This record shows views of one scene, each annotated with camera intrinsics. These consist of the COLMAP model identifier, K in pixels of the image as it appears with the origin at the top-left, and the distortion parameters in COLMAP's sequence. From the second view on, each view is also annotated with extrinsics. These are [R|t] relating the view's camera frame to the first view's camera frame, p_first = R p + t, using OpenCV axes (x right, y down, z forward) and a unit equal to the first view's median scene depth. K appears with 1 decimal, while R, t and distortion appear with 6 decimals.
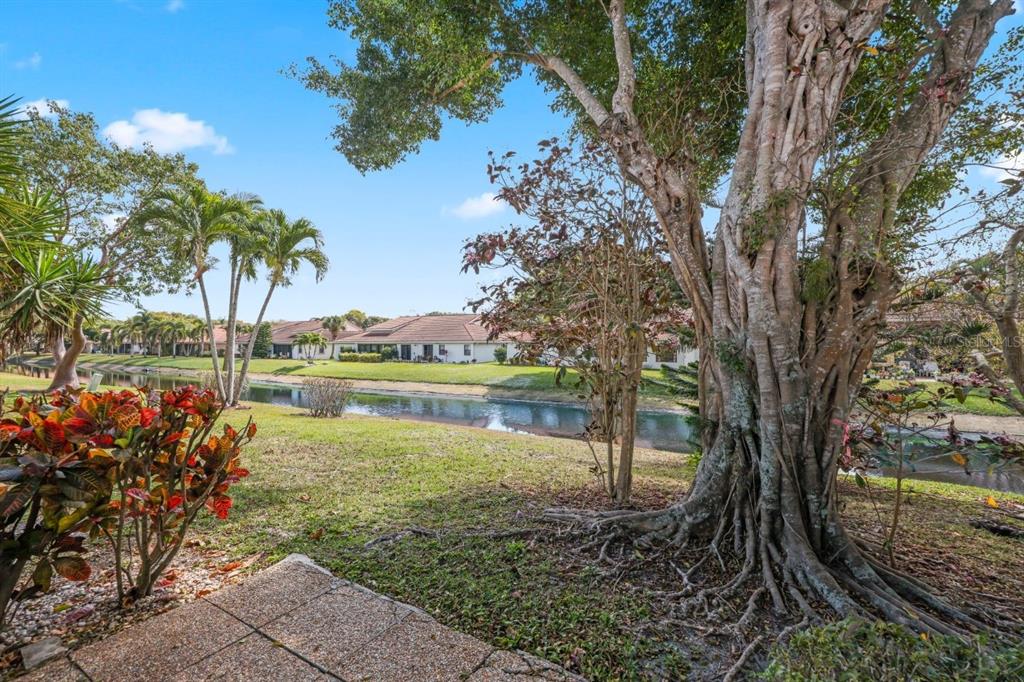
lens RADIAL K [[429.7, 0, 512.0], [0, 429.7, 337.4], [0, 0, 1]] dist [0.003617, -0.000068]
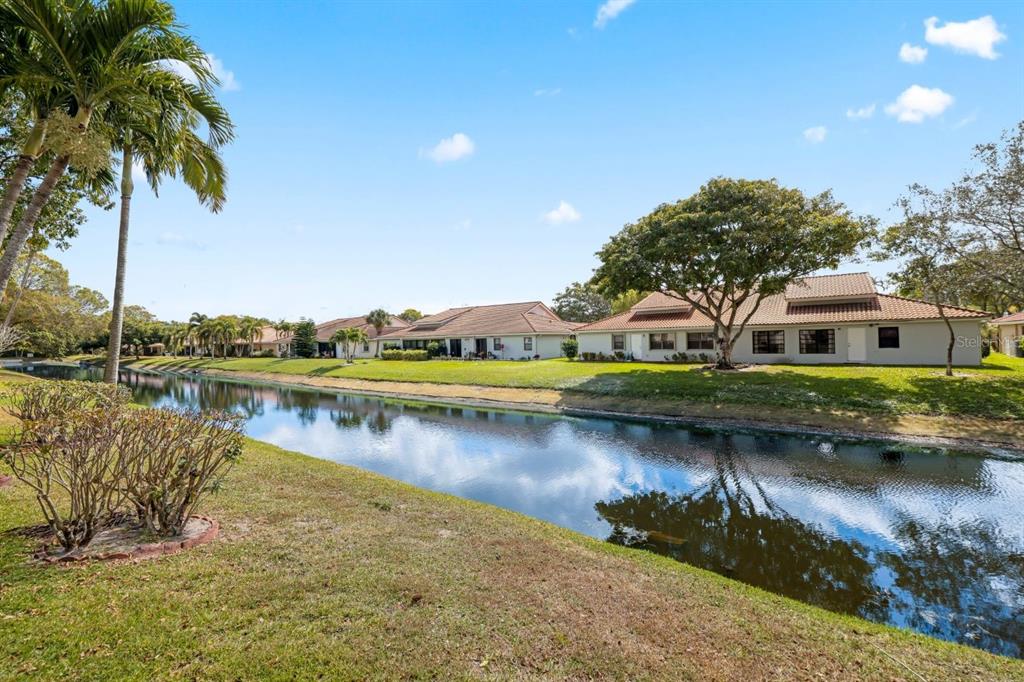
lens RADIAL K [[429.7, 0, 508.0], [0, 429.7, 340.6], [0, 0, 1]] dist [0.003617, -0.000068]
pose [[0.990355, -0.020836, -0.136977, -0.035663], [0.022739, 0.999665, 0.012342, 0.014897], [0.136674, -0.015338, 0.990497, 0.222601]]
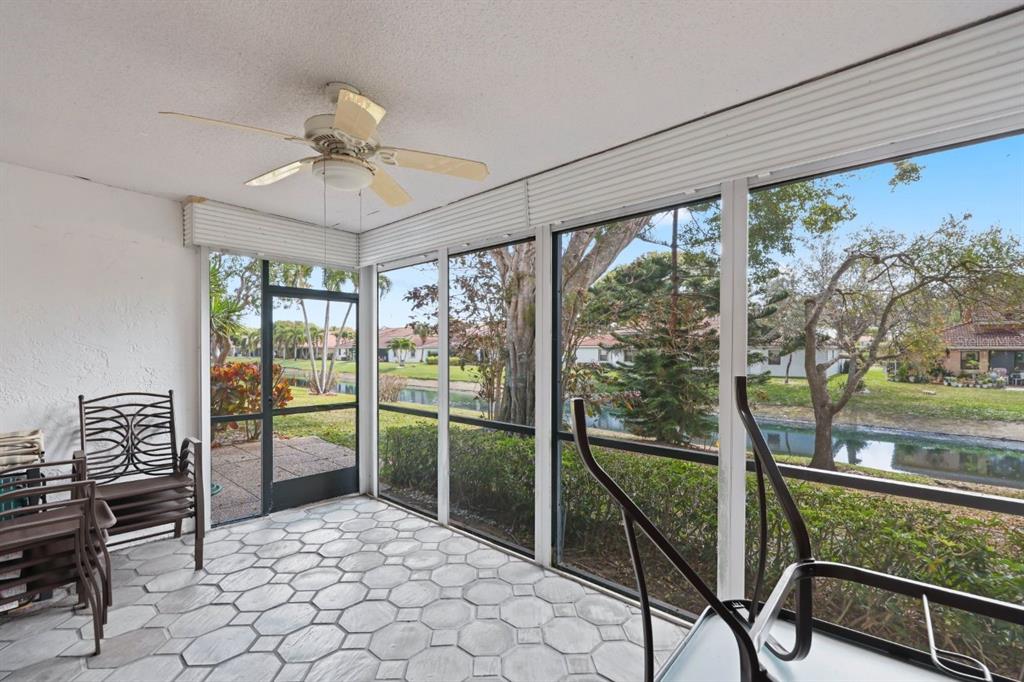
lens RADIAL K [[445.2, 0, 520.8], [0, 445.2, 350.3], [0, 0, 1]] dist [0.008439, 0.000069]
pose [[0.979635, 0.002835, -0.200766, 0.082964], [0.000673, 0.999848, 0.017406, 0.000116], [0.200785, -0.017187, 0.979485, -0.086866]]
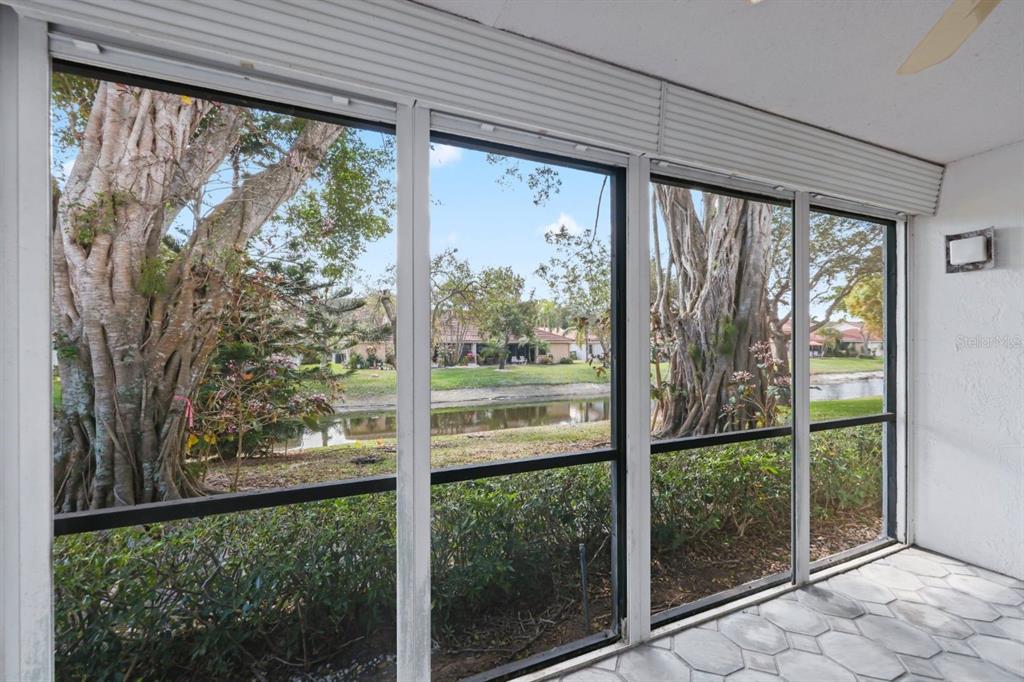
lens RADIAL K [[429.7, 0, 510.9], [0, 429.7, 343.7], [0, 0, 1]] dist [0.003617, -0.000068]
pose [[0.594515, -0.000801, 0.804084, 0.026336], [-0.009988, 0.999915, 0.008381, 0.002017], [-0.804022, -0.013014, 0.594456, -0.035052]]
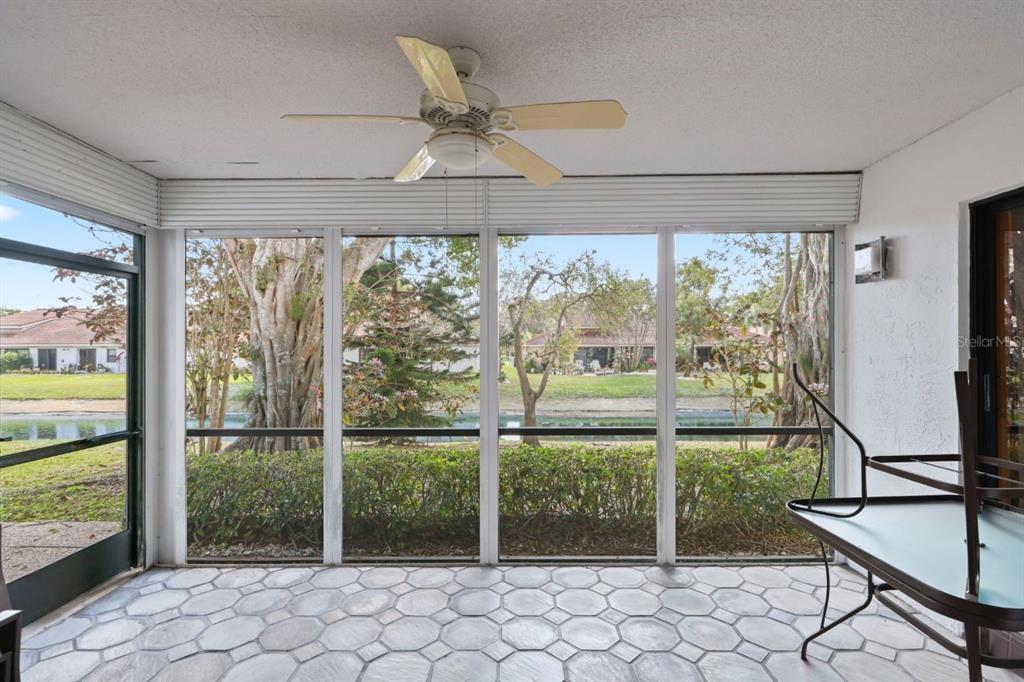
lens RADIAL K [[480.4, 0, 511.1], [0, 480.4, 342.5], [0, 0, 1]] dist [0.007701, -0.000961]
pose [[0.872412, 0.002997, 0.488763, 0.038681], [-0.005230, 0.999981, 0.003203, -0.000014], [-0.488744, -0.005351, 0.872411, -0.085592]]
